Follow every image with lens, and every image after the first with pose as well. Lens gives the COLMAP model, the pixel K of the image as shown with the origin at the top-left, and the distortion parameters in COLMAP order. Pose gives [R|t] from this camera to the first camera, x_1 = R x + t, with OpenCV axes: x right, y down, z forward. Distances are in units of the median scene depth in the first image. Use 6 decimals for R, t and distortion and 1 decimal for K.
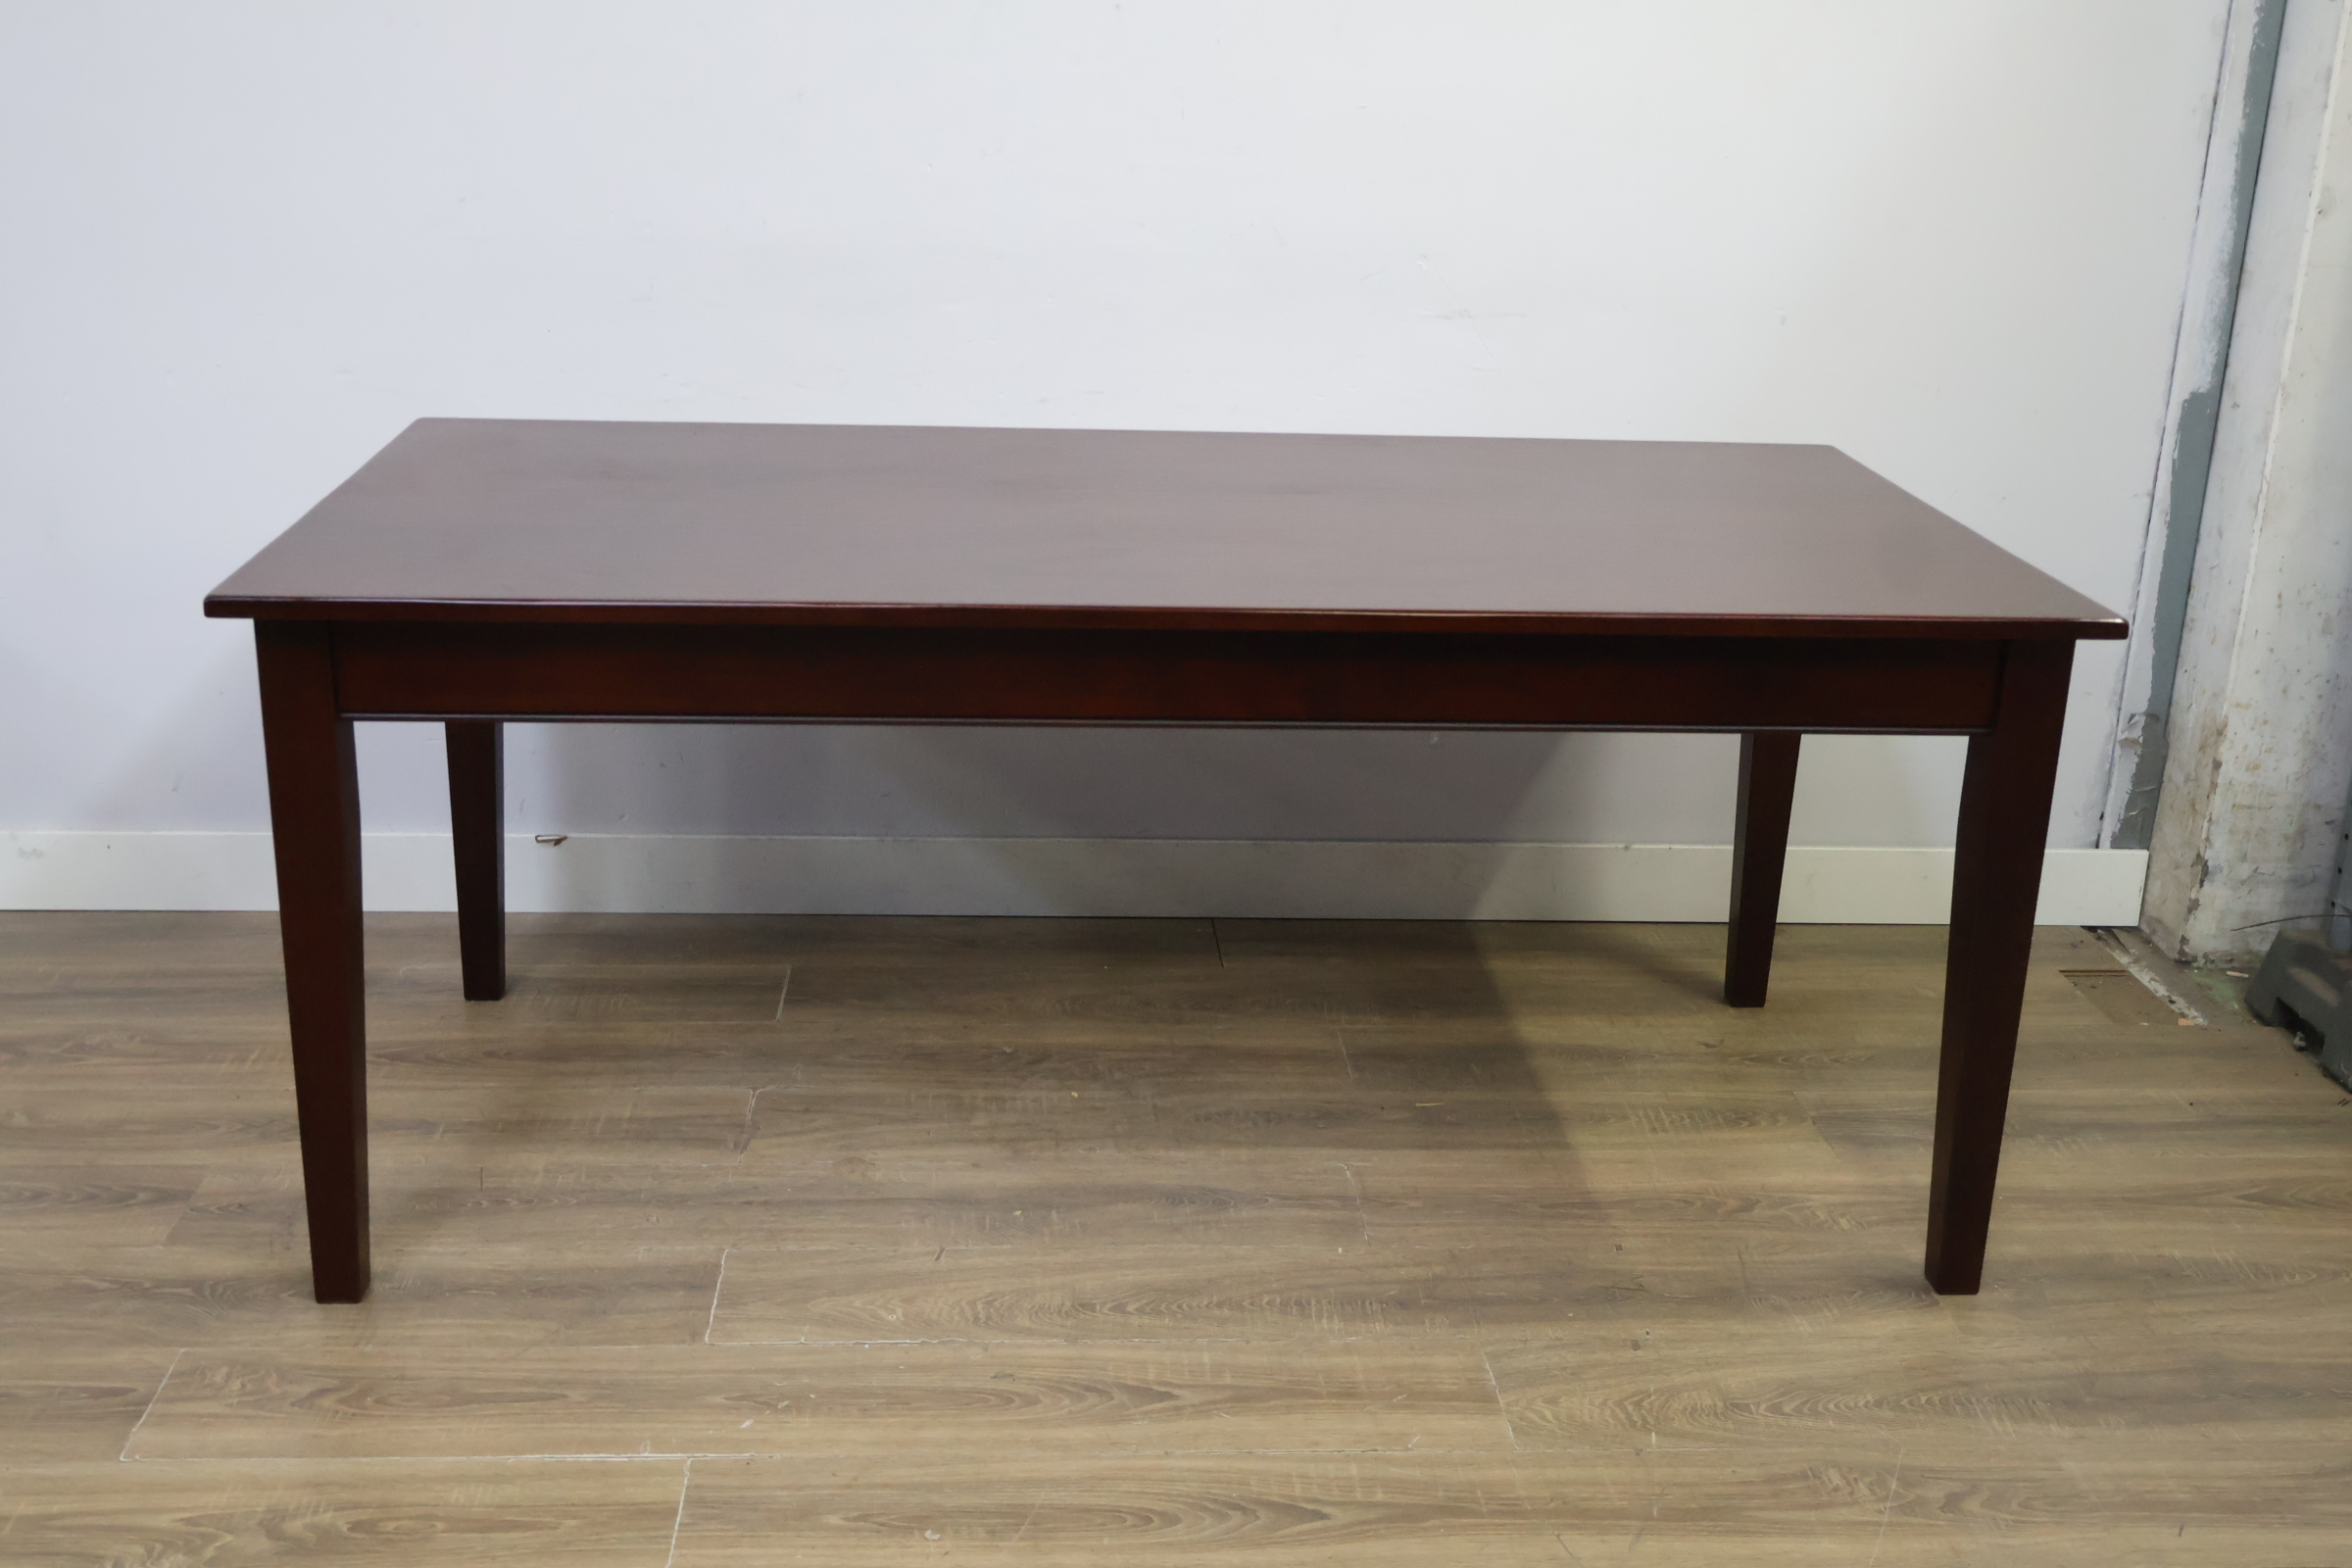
lens RADIAL K [[2503.1, 0, 1169.4], [0, 2503.1, 789.3], [0, 0, 1]] dist [0.000659, 0.000000]
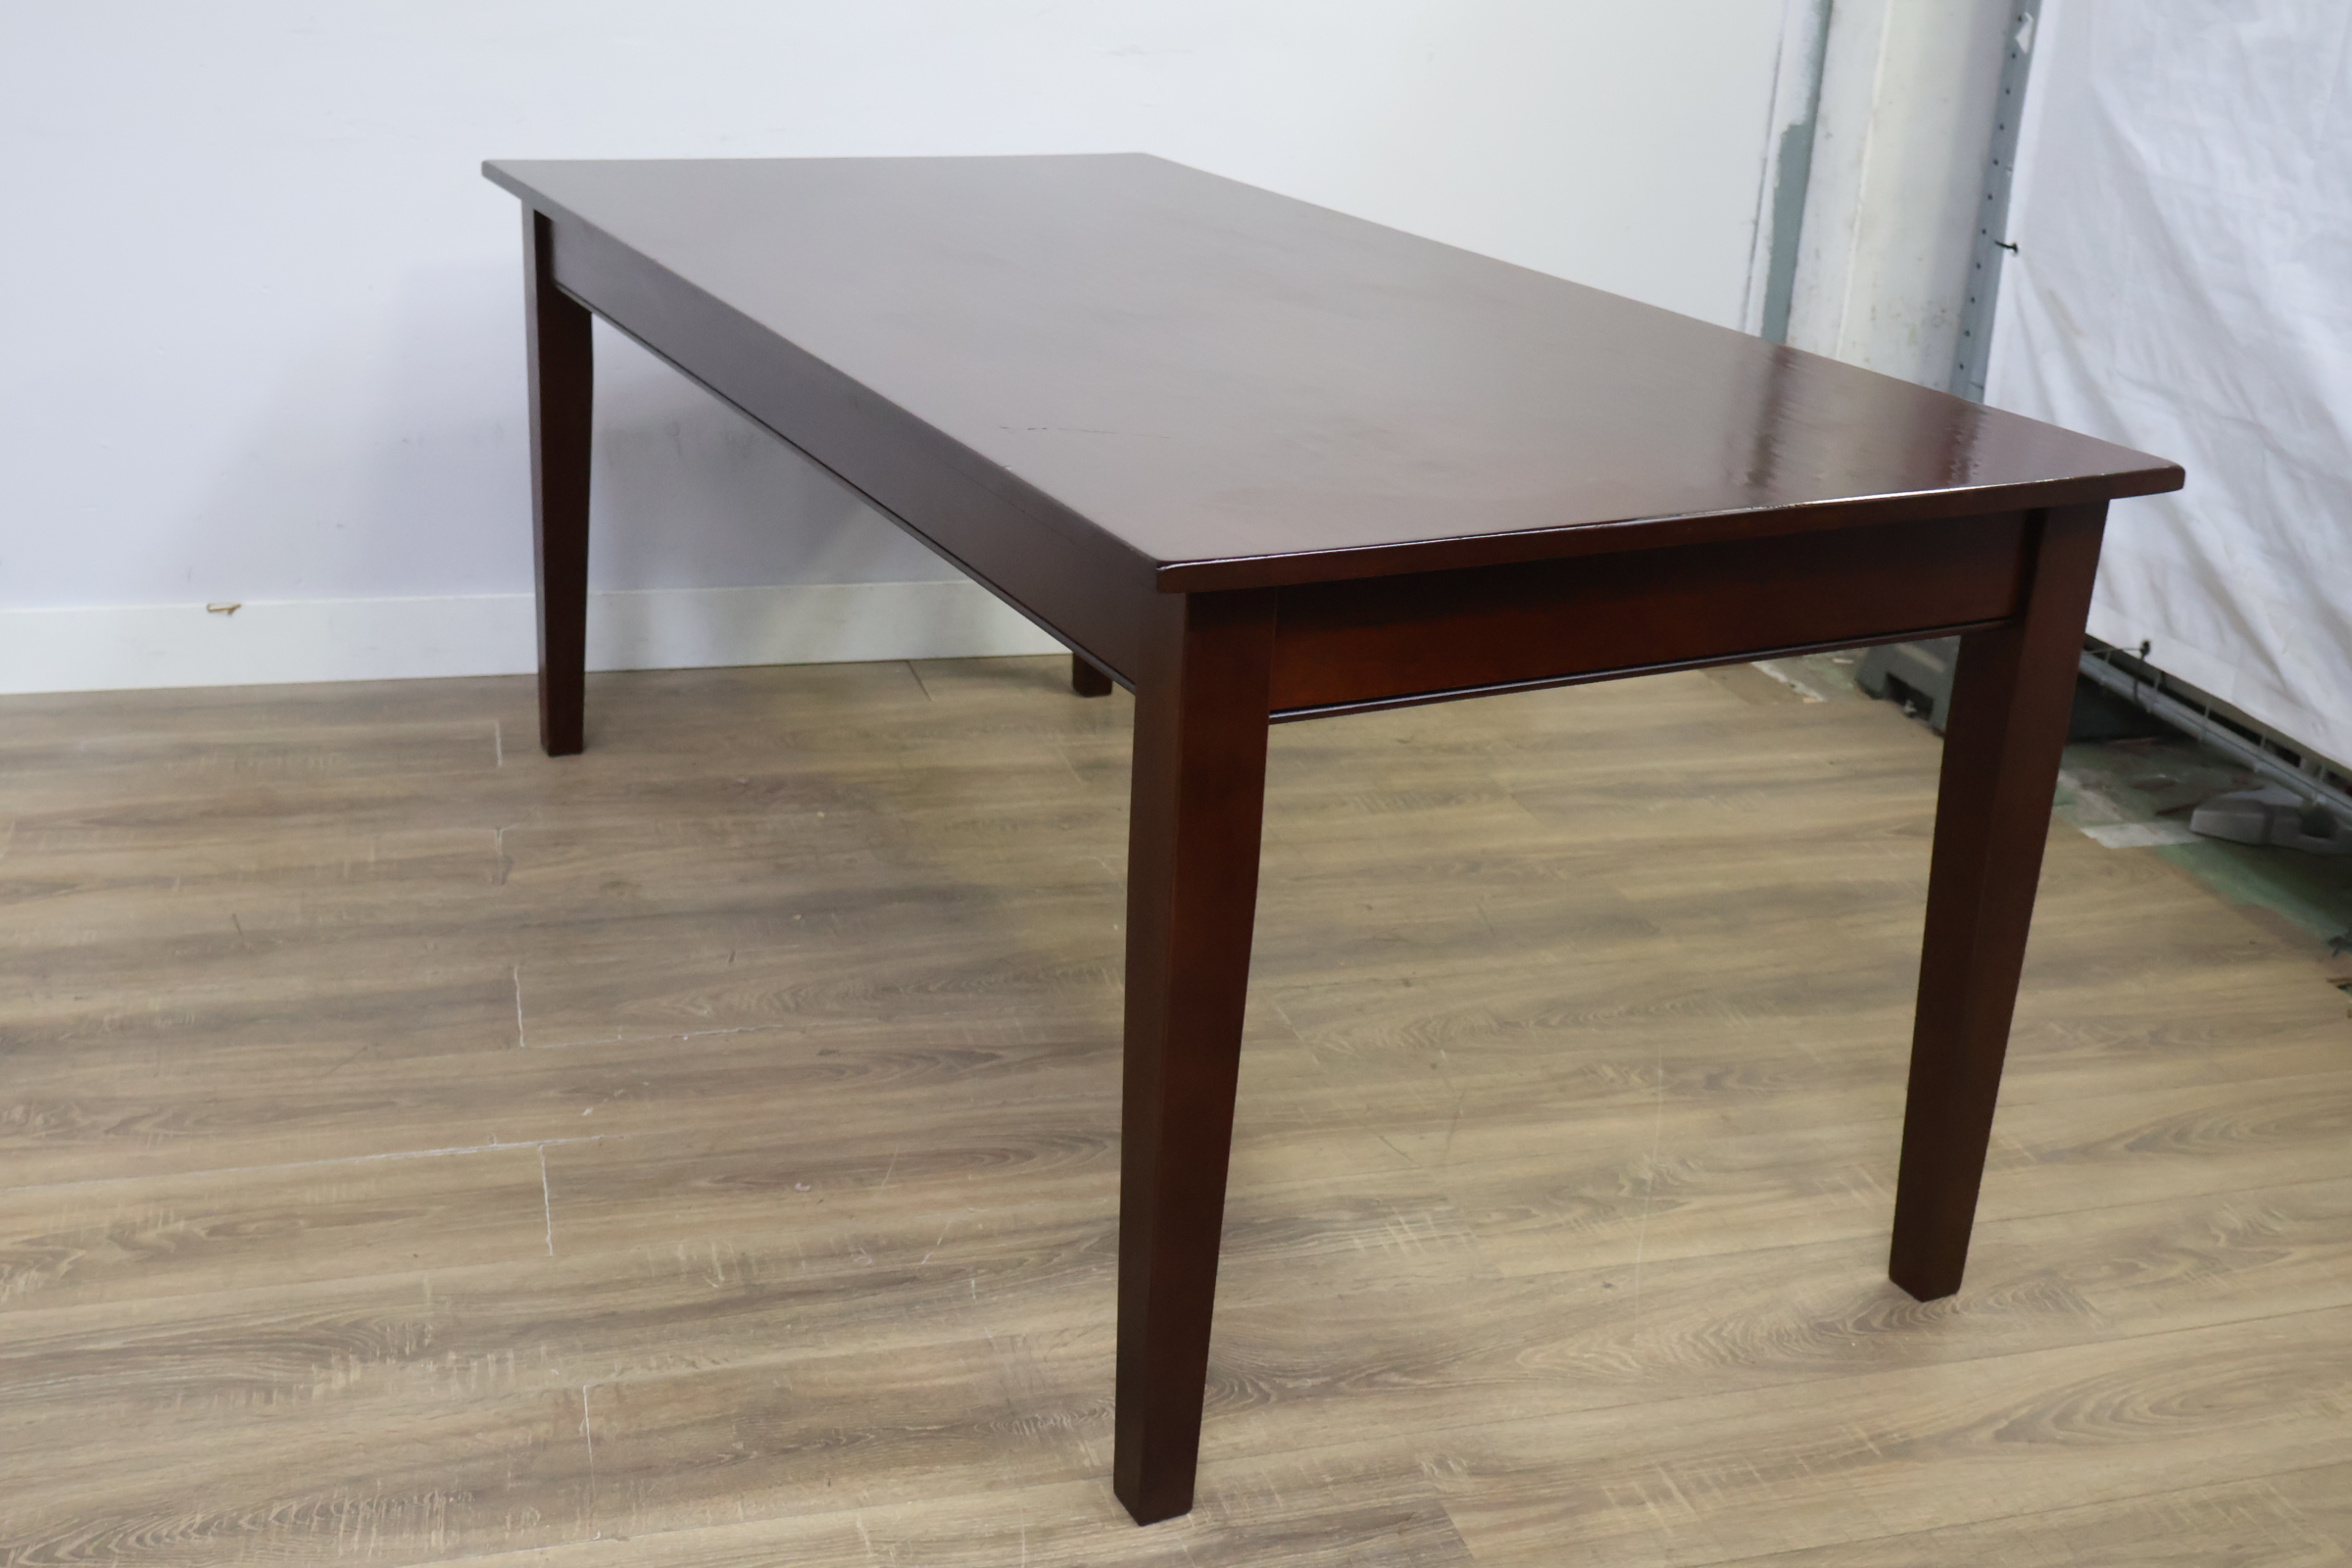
lens RADIAL K [[2503.1, 0, 1163.1], [0, 2503.1, 777.8], [0, 0, 1]] dist [0.000659, 0.000000]
pose [[0.977530, -0.059680, 0.202172, -0.112846], [0.049769, 0.997313, 0.053762, 0.062718], [-0.204837, -0.042492, 0.977873, -0.022840]]
